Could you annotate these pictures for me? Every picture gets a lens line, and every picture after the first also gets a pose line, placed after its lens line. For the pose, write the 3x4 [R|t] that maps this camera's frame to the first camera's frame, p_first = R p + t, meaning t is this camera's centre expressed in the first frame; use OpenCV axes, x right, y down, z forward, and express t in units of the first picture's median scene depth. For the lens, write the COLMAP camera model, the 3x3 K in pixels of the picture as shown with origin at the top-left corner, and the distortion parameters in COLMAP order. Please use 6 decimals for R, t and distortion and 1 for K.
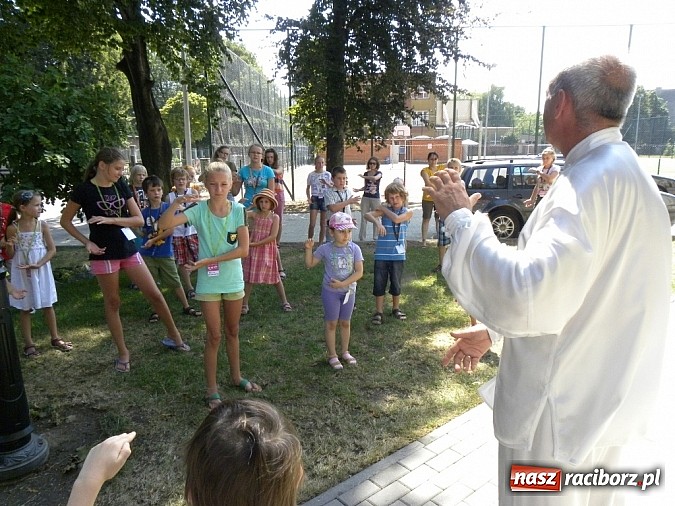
lens RADIAL K [[502.0, 0, 337.5], [0, 502.0, 253.0], [0, 0, 1]] dist [0.021870, -0.003093]
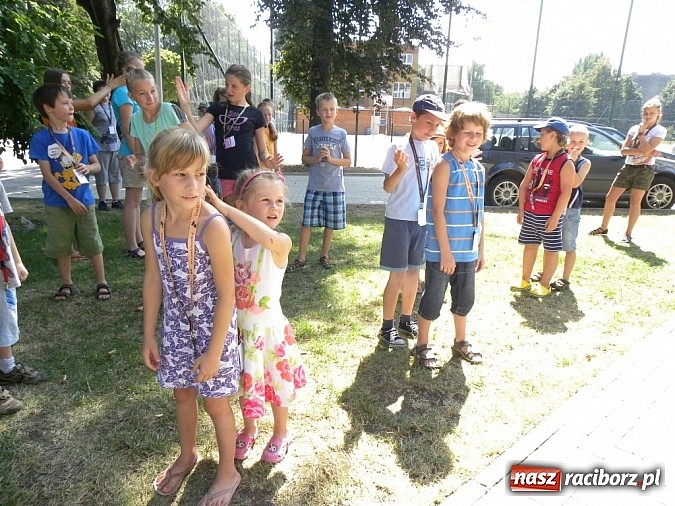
lens RADIAL K [[499.3, 0, 337.5], [0, 499.3, 253.0], [0, 0, 1]] dist [0.009227, 0.008414]
pose [[0.998288, 0.030647, 0.049816, -0.010376], [-0.033356, 0.997956, 0.054506, 0.010176], [-0.048044, -0.056075, 0.997270, 0.072001]]
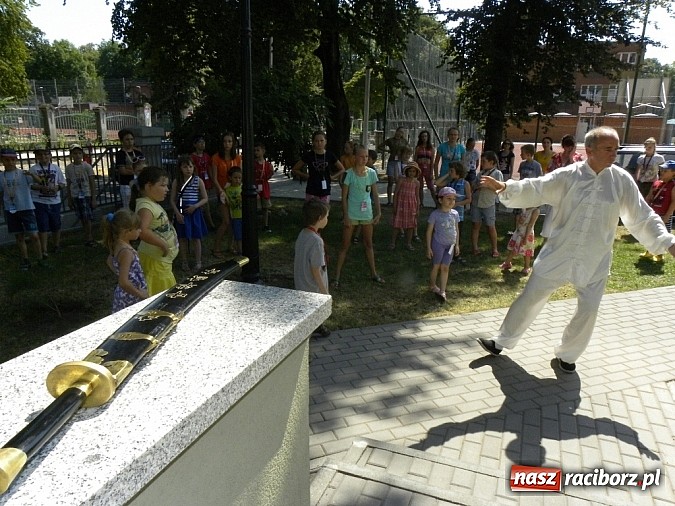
lens RADIAL K [[491.6, 0, 337.5], [0, 491.6, 253.0], [0, 0, 1]] dist [0.003712, 0.001903]
pose [[0.940963, 0.114319, -0.318623, 0.046558], [-0.096134, 0.992740, 0.072281, 0.014561], [0.324573, -0.037383, 0.945122, -0.116394]]
